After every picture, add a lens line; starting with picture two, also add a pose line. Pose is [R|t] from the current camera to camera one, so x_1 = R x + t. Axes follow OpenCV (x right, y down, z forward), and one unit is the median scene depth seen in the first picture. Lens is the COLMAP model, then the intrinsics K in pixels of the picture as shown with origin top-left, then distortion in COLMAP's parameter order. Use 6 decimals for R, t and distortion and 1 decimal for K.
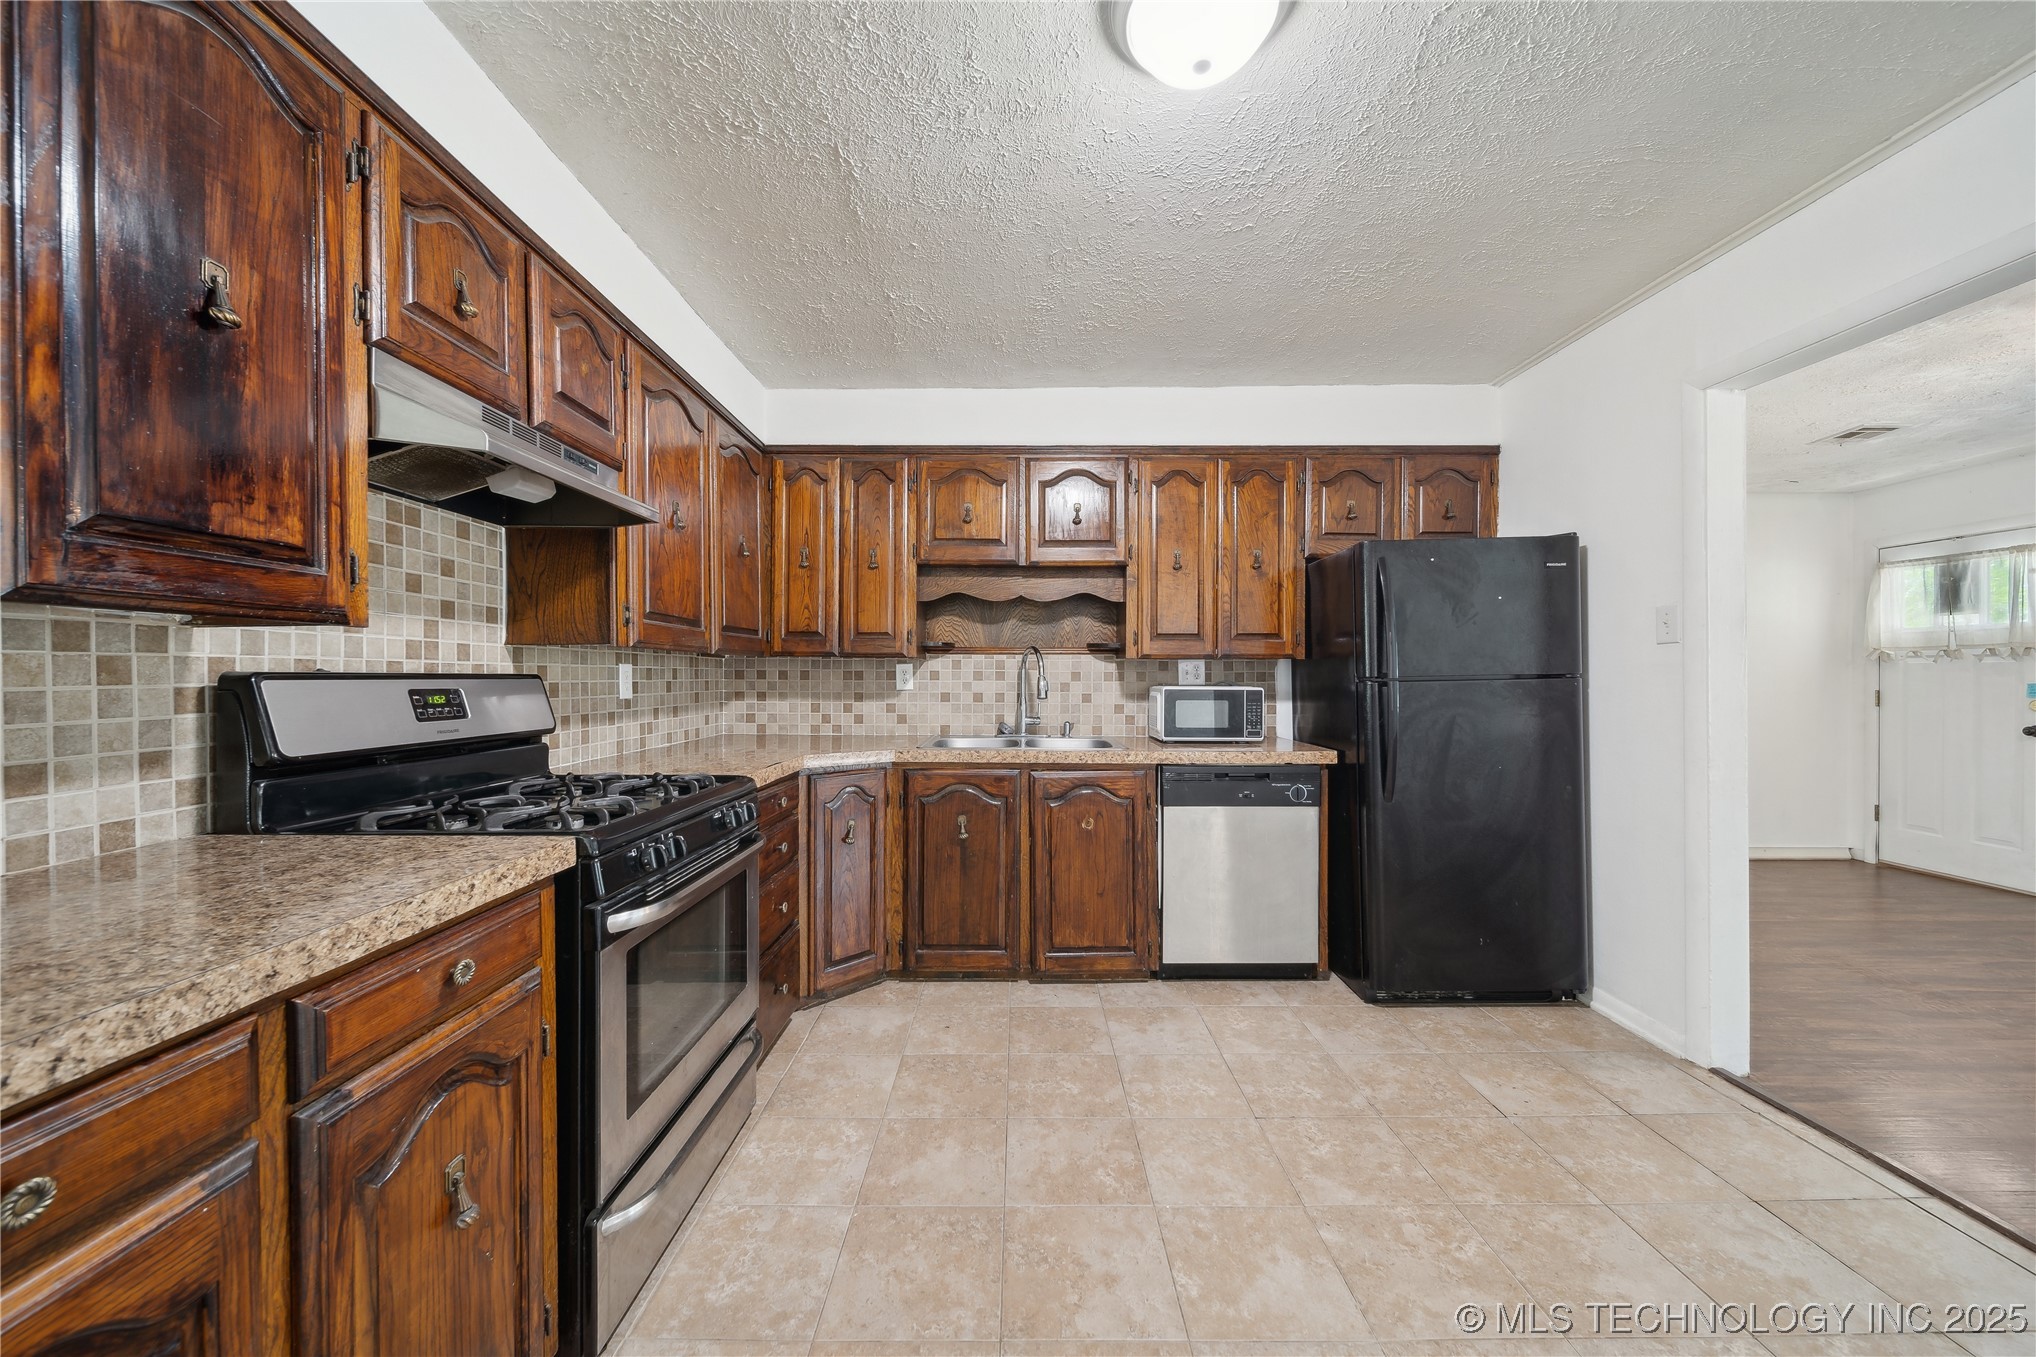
lens RADIAL K [[728.3, 0, 1016.6], [0, 728.3, 675.8], [0, 0, 1]] dist [-0.000381, -0.000302]
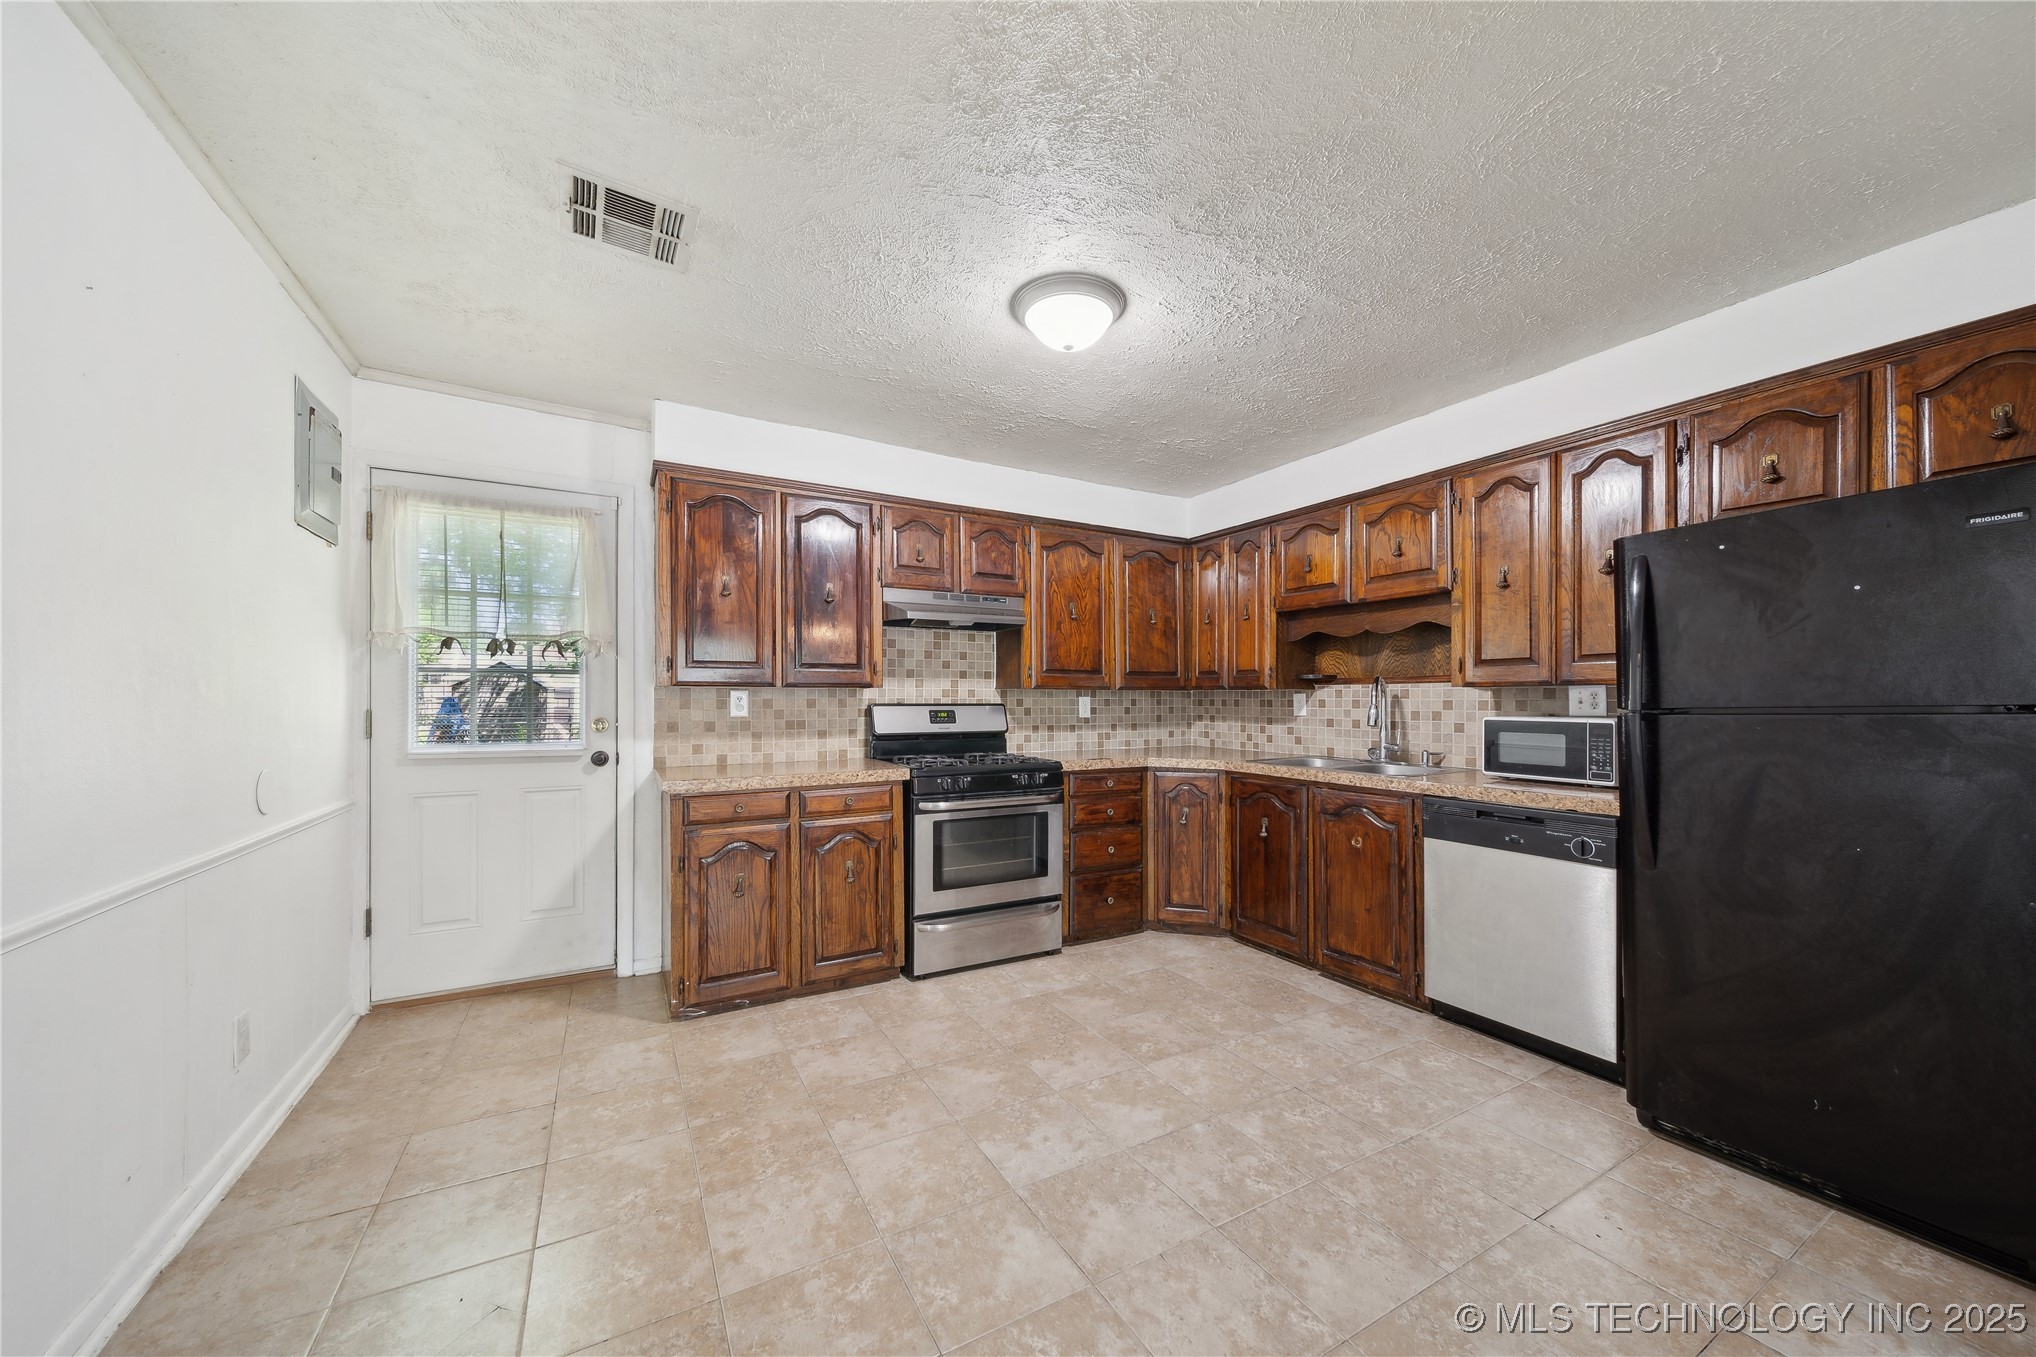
lens RADIAL K [[724.4, 0, 1017.9], [0, 724.4, 698.2], [0, 0, 1]] dist [0.000148, -0.000071]
pose [[0.494241, -0.003610, -0.869318, 0.712395], [0.001196, 0.999993, -0.003473, -0.006303], [0.869324, 0.000677, 0.494242, 0.028269]]
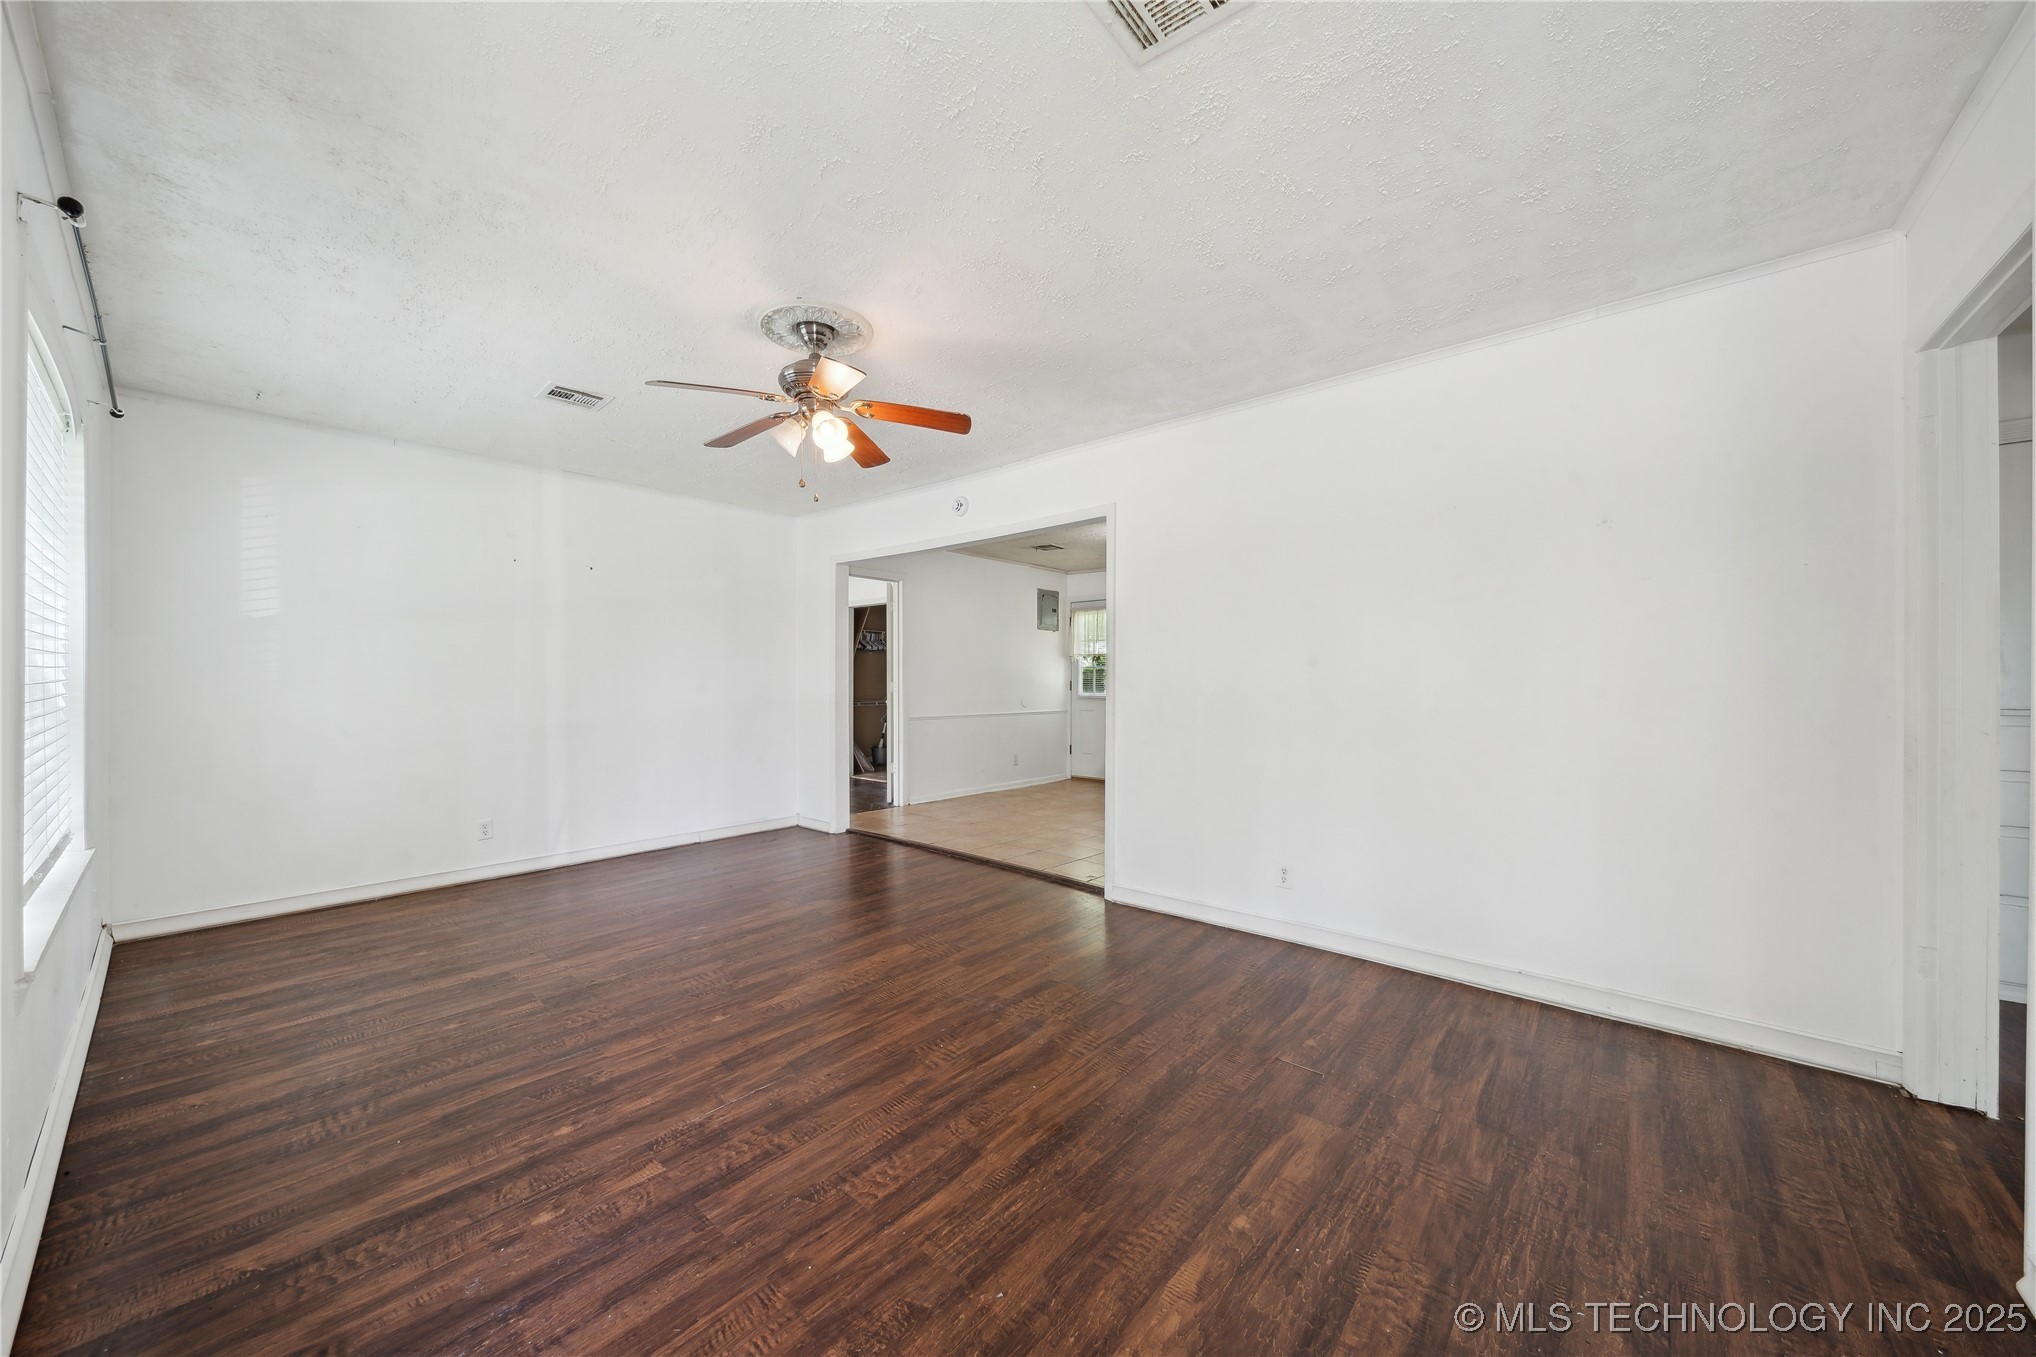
lens RADIAL K [[718.4, 0, 1018.6], [0, 718.4, 689.7], [0, 0, 1]] dist [0.000687, -0.000078]
pose [[-0.648784, 0.007165, -0.760939, 1.744813], [-0.000889, 0.999948, 0.010174, 0.012276], [0.760972, 0.007277, -0.648744, 1.392591]]
